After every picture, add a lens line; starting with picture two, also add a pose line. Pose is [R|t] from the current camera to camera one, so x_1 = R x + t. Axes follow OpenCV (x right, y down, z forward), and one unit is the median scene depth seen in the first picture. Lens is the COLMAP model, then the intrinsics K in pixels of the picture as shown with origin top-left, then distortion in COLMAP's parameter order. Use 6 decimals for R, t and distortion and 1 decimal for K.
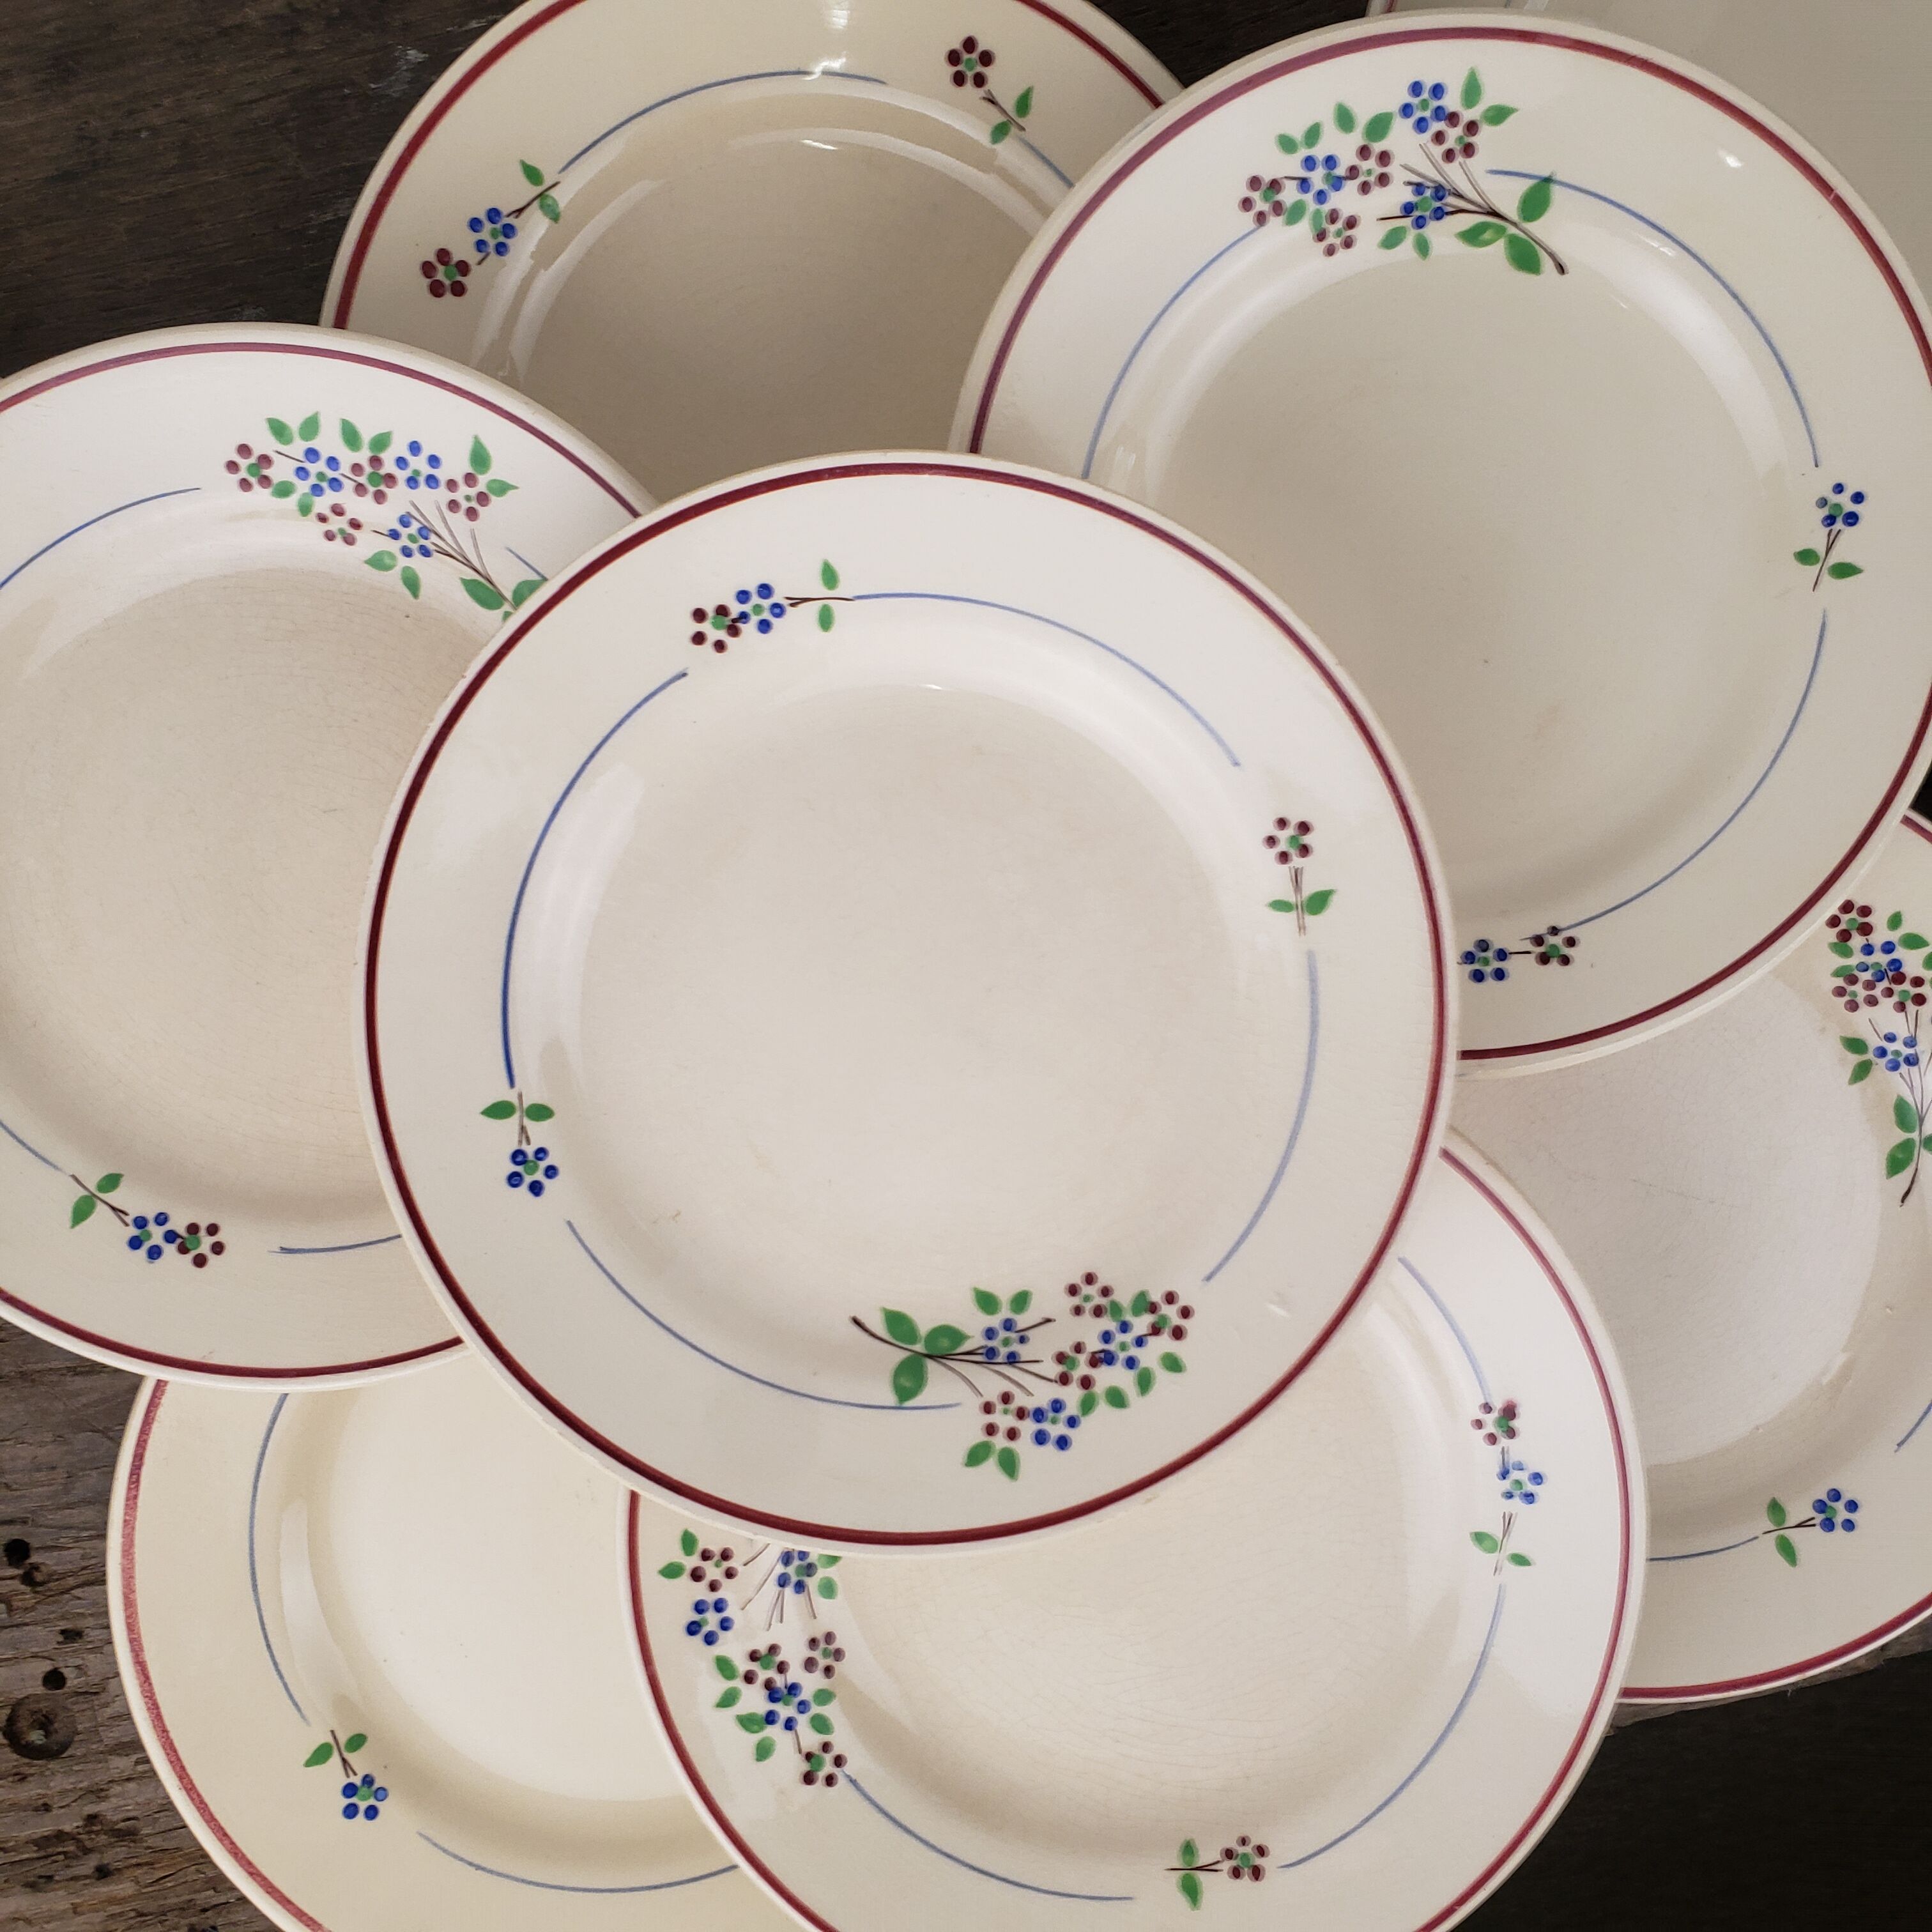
lens RADIAL K [[2012.4, 0, 976.1], [0, 2012.4, 944.1], [0, 0, 1]] dist [0.006809, 0.000000]
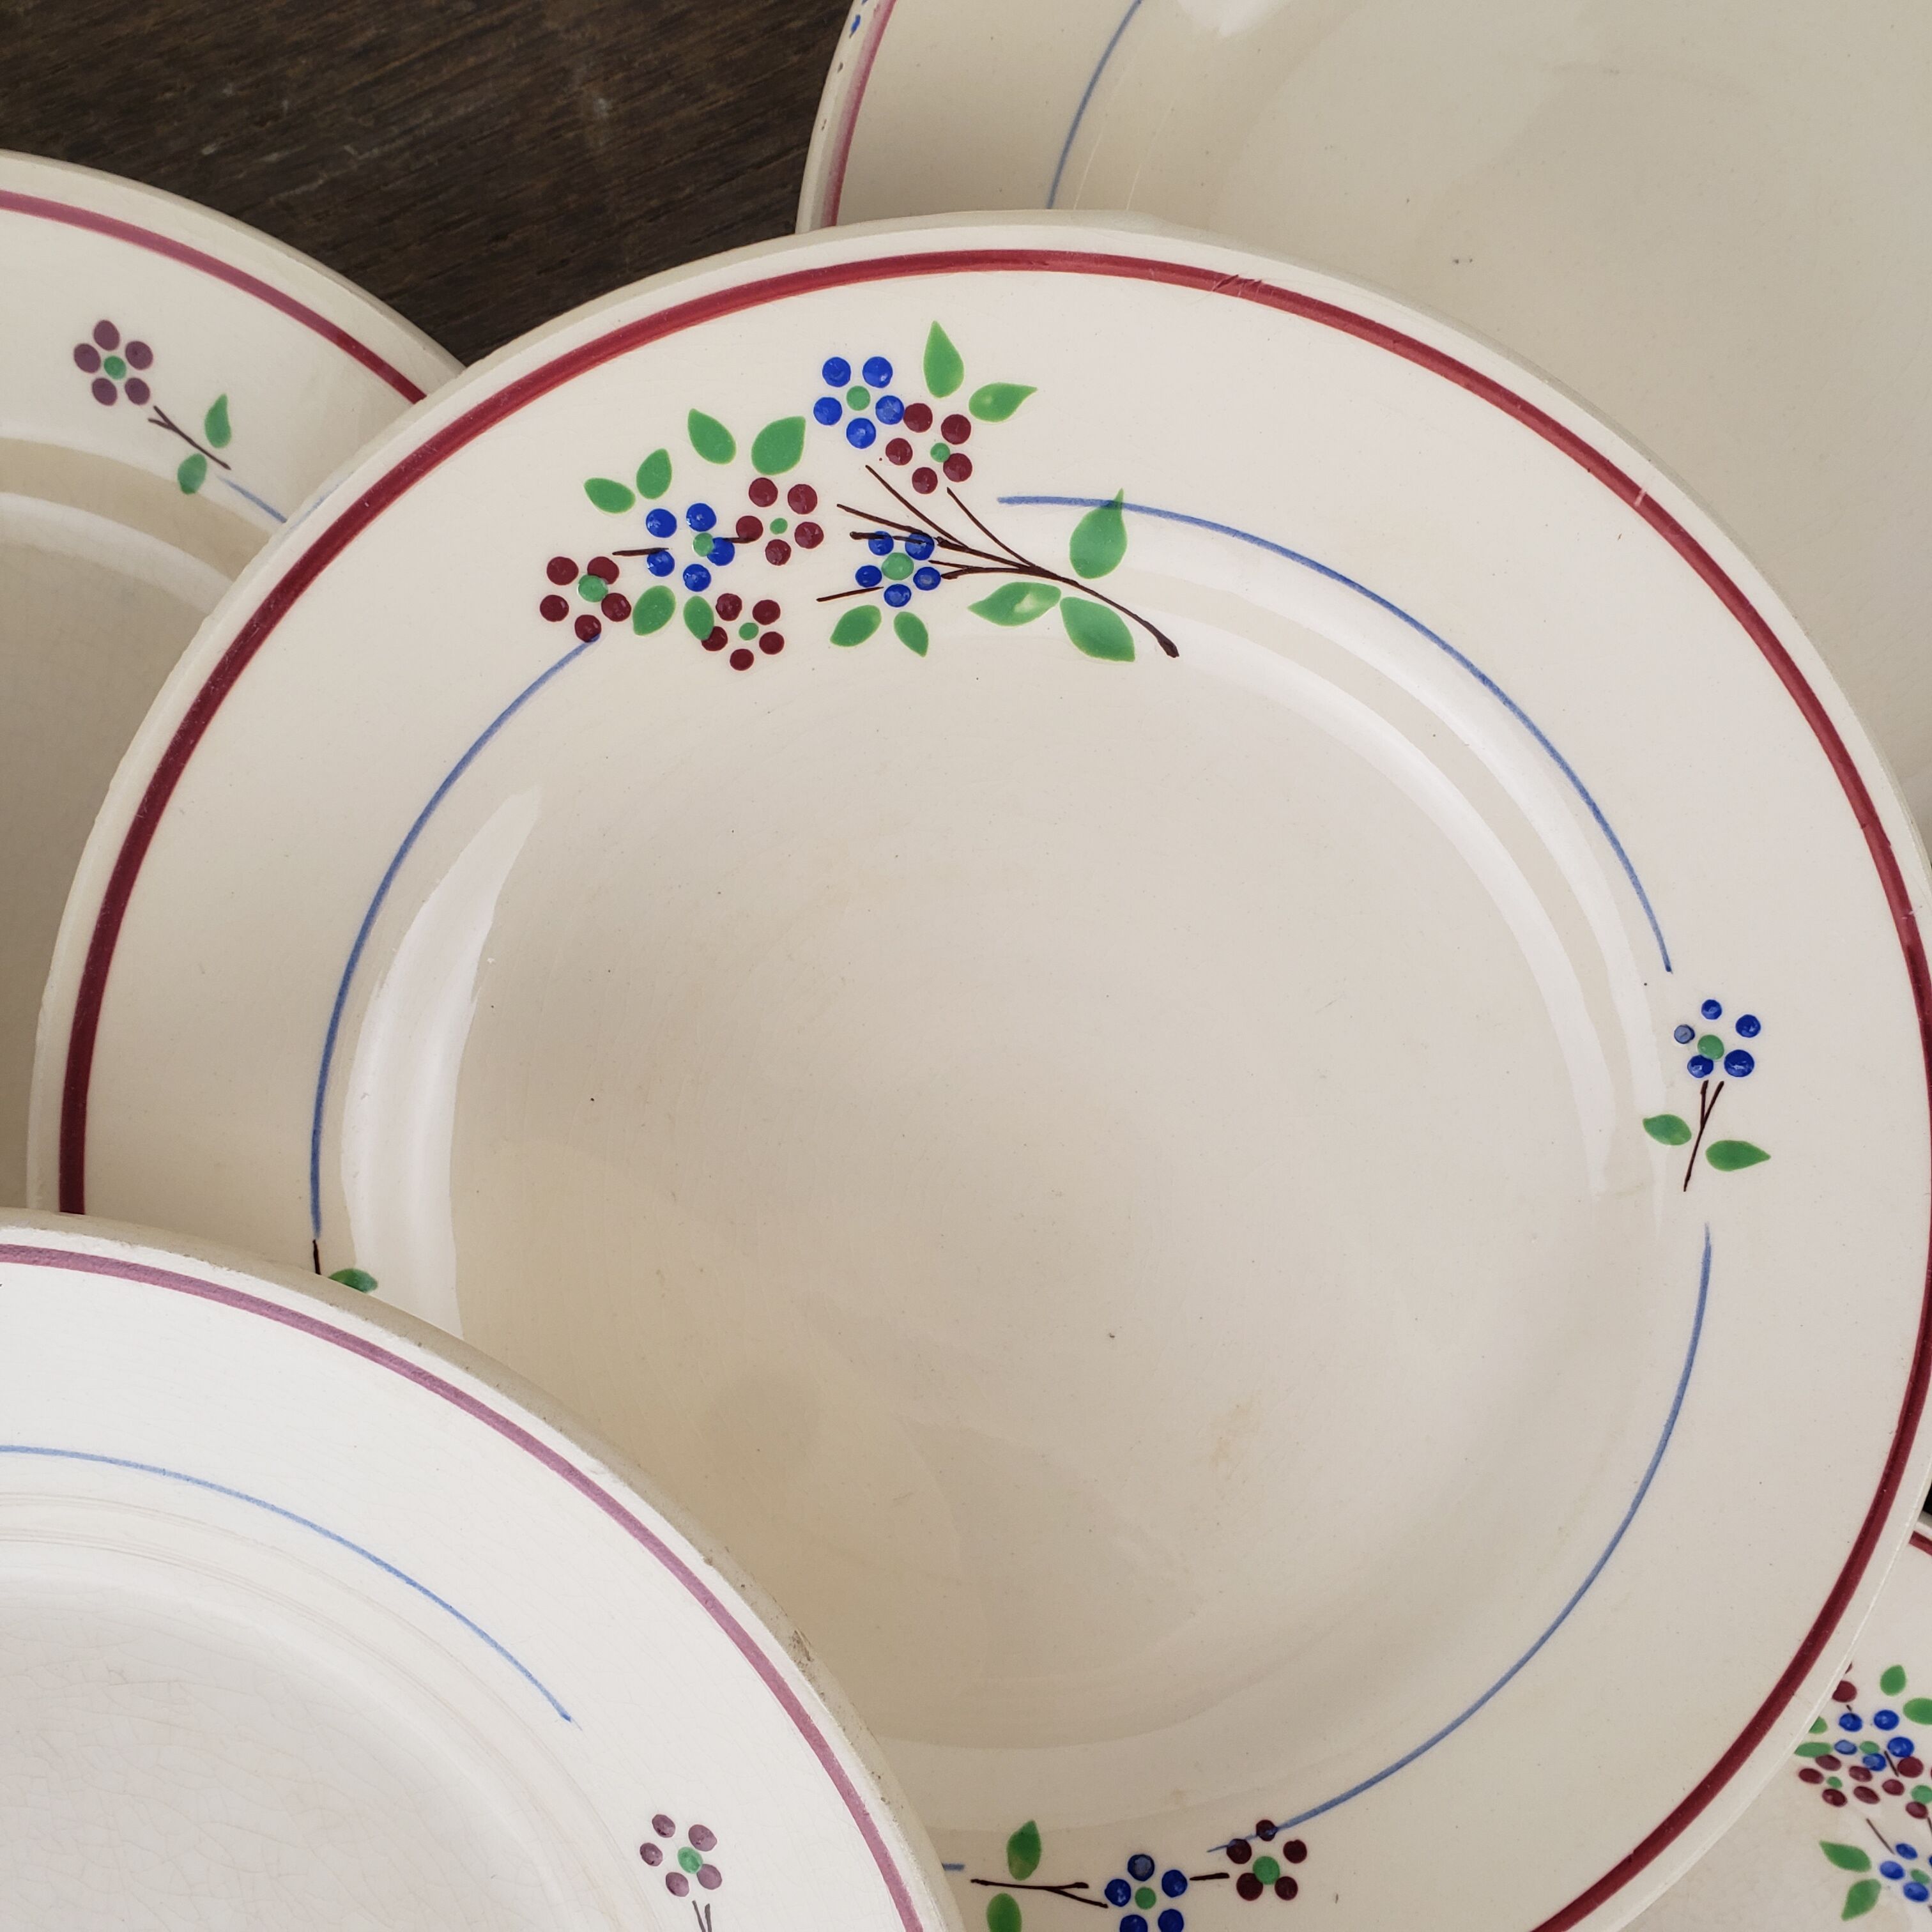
lens RADIAL K [[2012.4, 0, 967.8], [0, 2012.4, 964.7], [0, 0, 1]] dist [0.006809, 0.000000]
pose [[0.995807, -0.084215, -0.035727, 0.250476], [0.084488, 0.996405, 0.006216, -0.260292], [0.035075, -0.009208, 0.999342, 0.453819]]
